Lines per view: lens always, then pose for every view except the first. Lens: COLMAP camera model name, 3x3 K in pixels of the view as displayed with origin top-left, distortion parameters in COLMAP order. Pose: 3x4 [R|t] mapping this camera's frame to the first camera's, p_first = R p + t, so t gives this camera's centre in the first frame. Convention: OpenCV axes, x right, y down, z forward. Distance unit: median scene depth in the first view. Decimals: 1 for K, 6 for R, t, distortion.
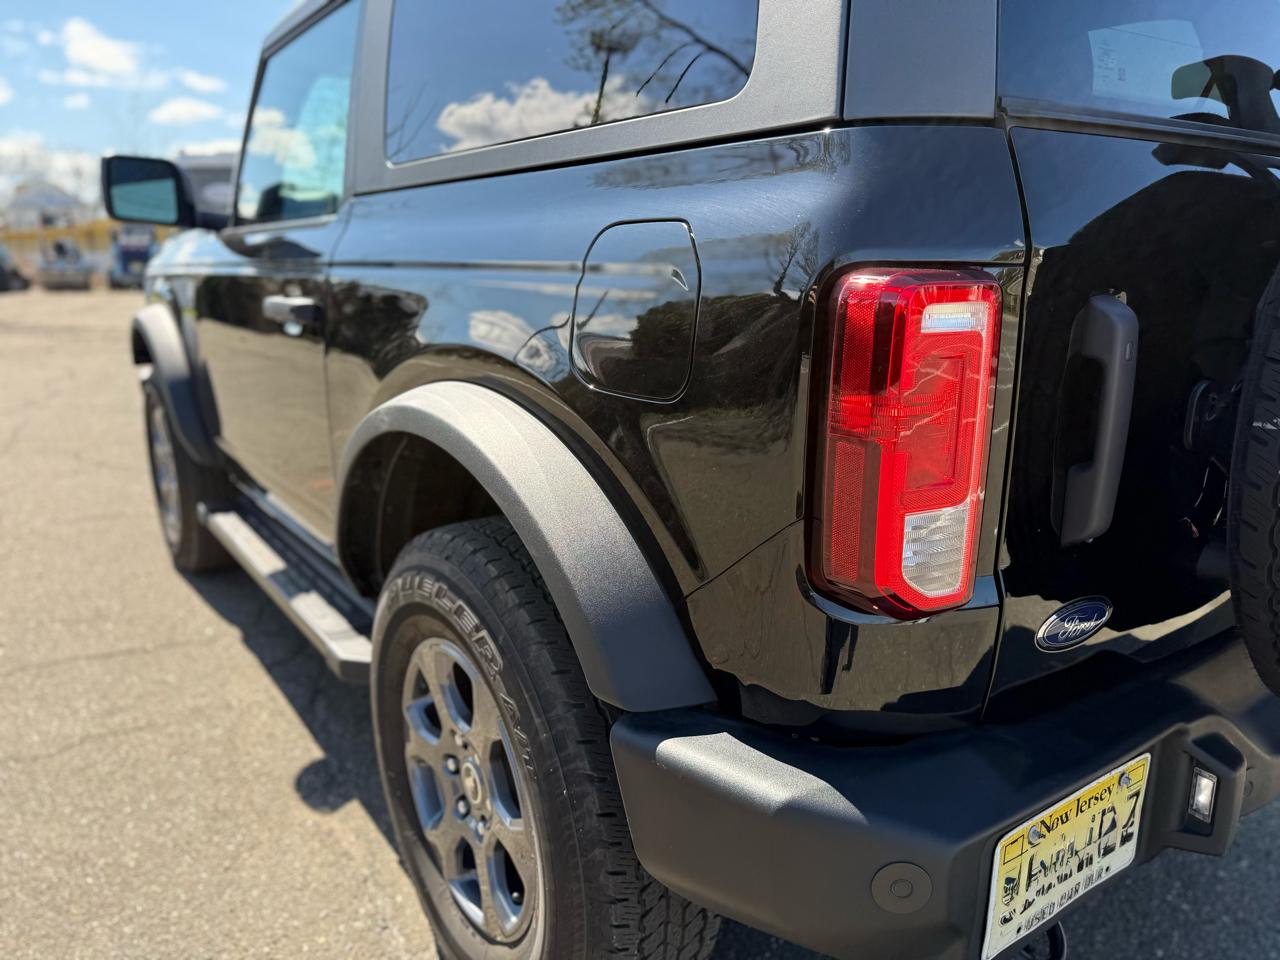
lens RADIAL K [[919.5, 0, 642.9], [0, 919.5, 489.7], [0, 0, 1]] dist [-0.006253, -0.004263]
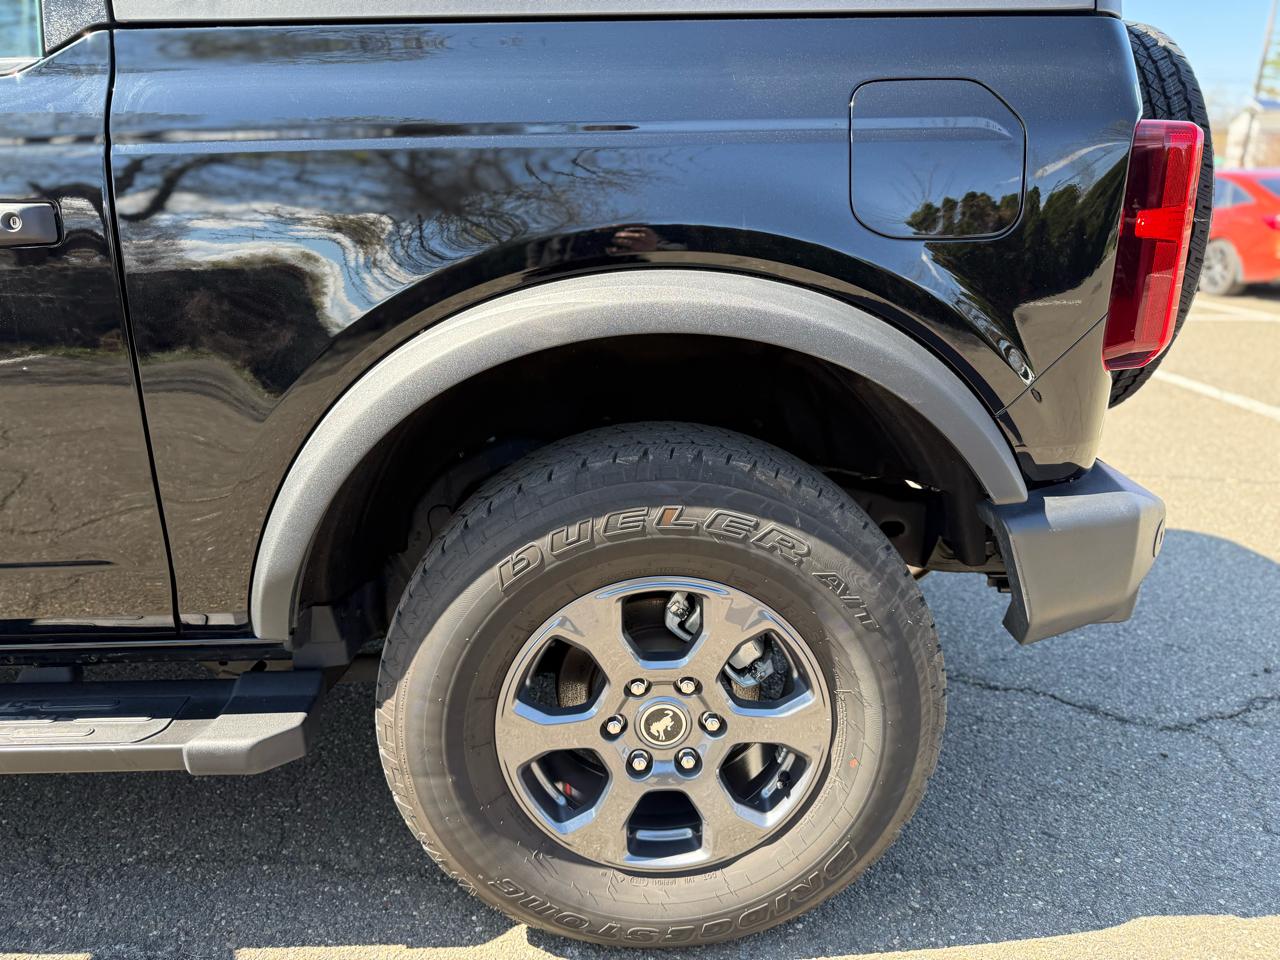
lens RADIAL K [[899.9, 0, 640.0], [0, 899.9, 480.0], [0, 0, 1]] dist [0.012764, -0.004702]
pose [[0.574905, -0.259892, 0.775848, -1.045628], [0.220279, 0.962367, 0.159144, -0.075186], [-0.788011, 0.079410, 0.610519, 0.577060]]
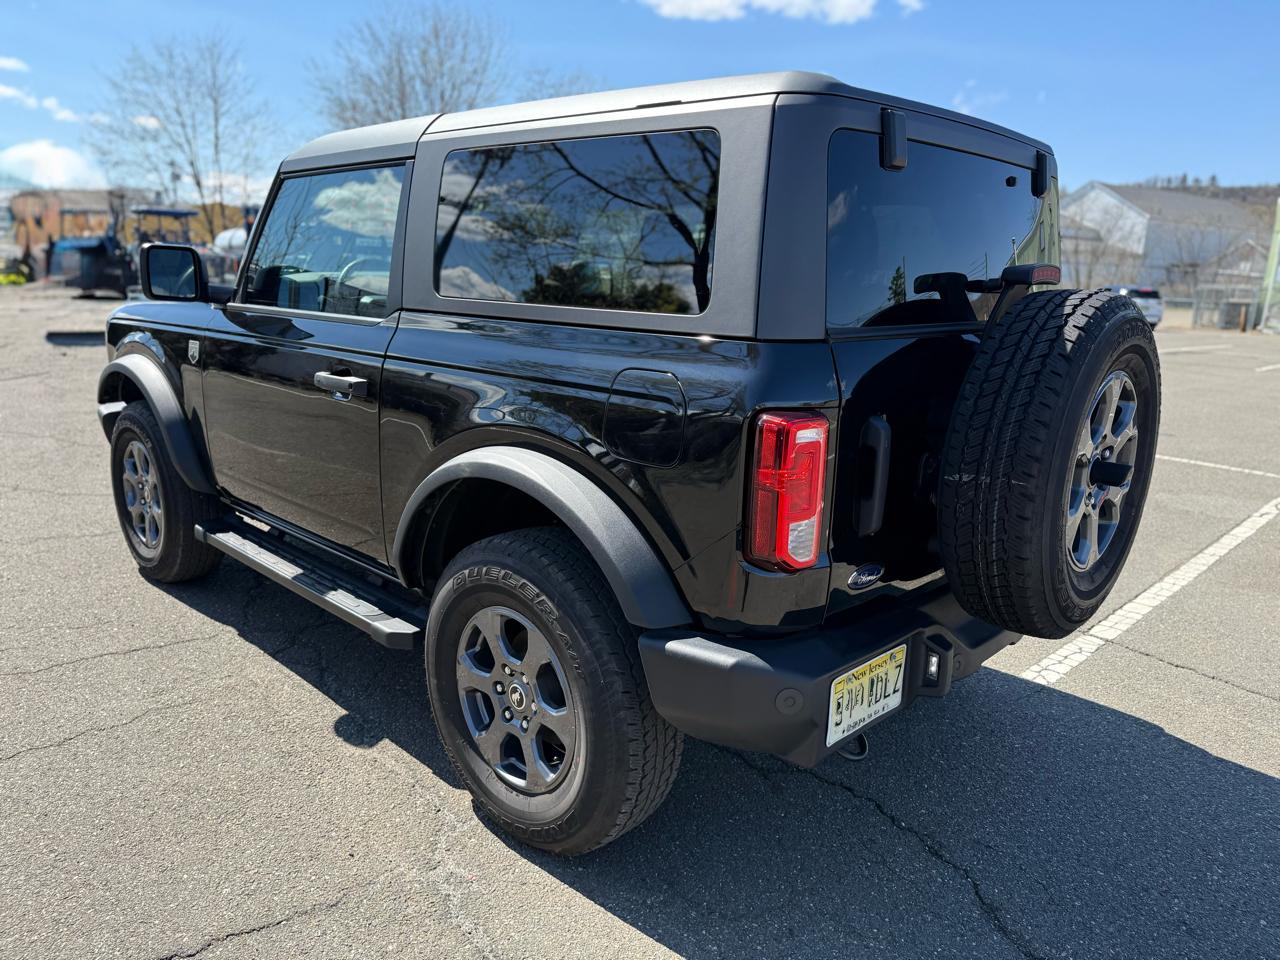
lens RADIAL K [[899.9, 0, 640.0], [0, 899.9, 480.0], [0, 0, 1]] dist [0.012764, -0.004702]
pose [[0.985195, -0.011211, 0.171068, -0.303694], [0.015233, 0.999637, -0.022214, -0.024508], [-0.170757, 0.024491, 0.985009, -0.743164]]
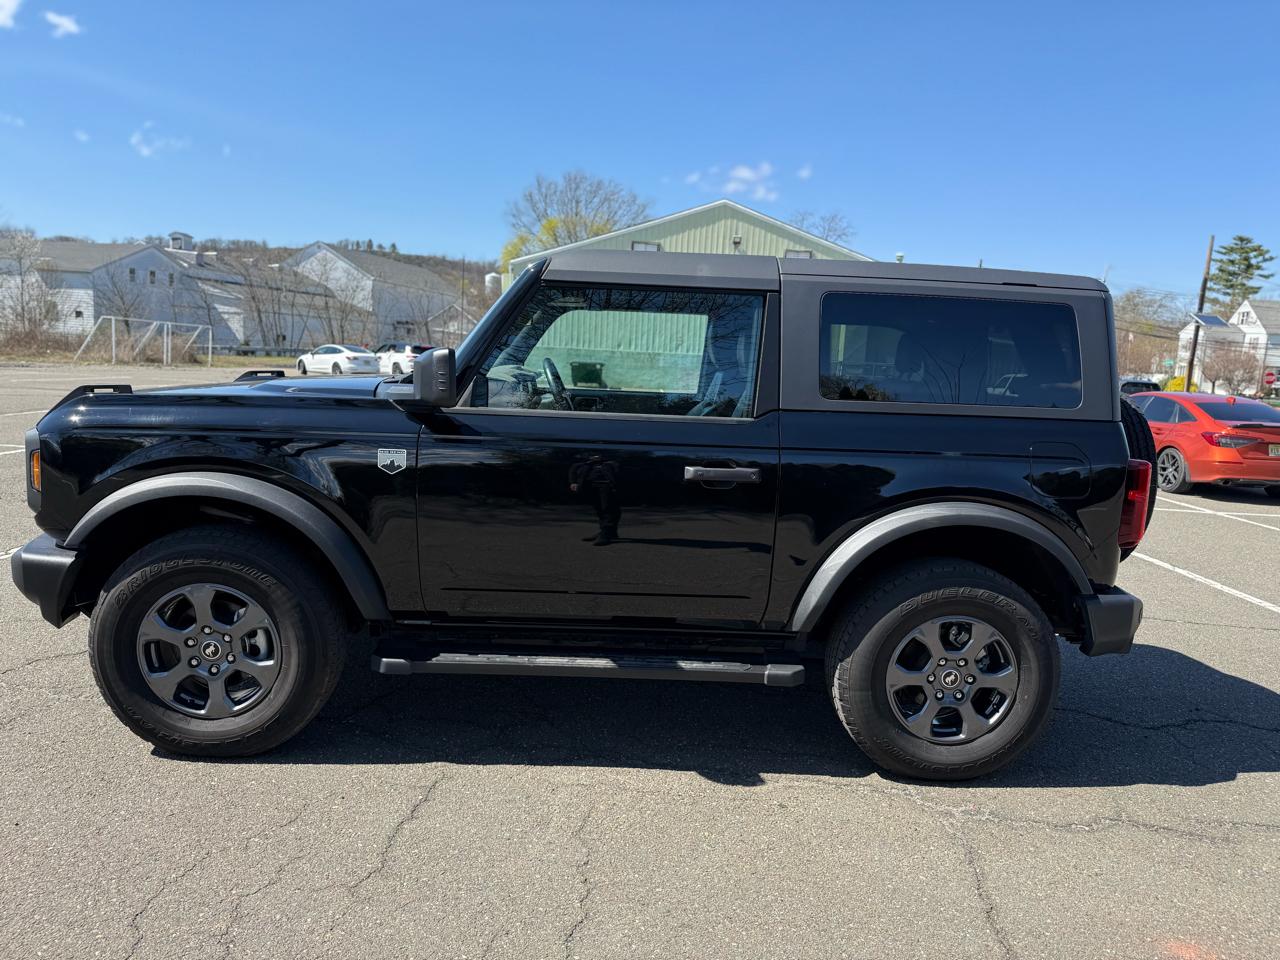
lens RADIAL K [[913.7, 0, 626.5], [0, 913.7, 496.1], [0, 0, 1]] dist [0.008953, -0.003853]
pose [[0.563973, -0.108948, 0.818575, -3.101733], [0.168069, 0.985655, 0.015392, -0.376509], [-0.808510, 0.128896, 0.574193, 0.362829]]
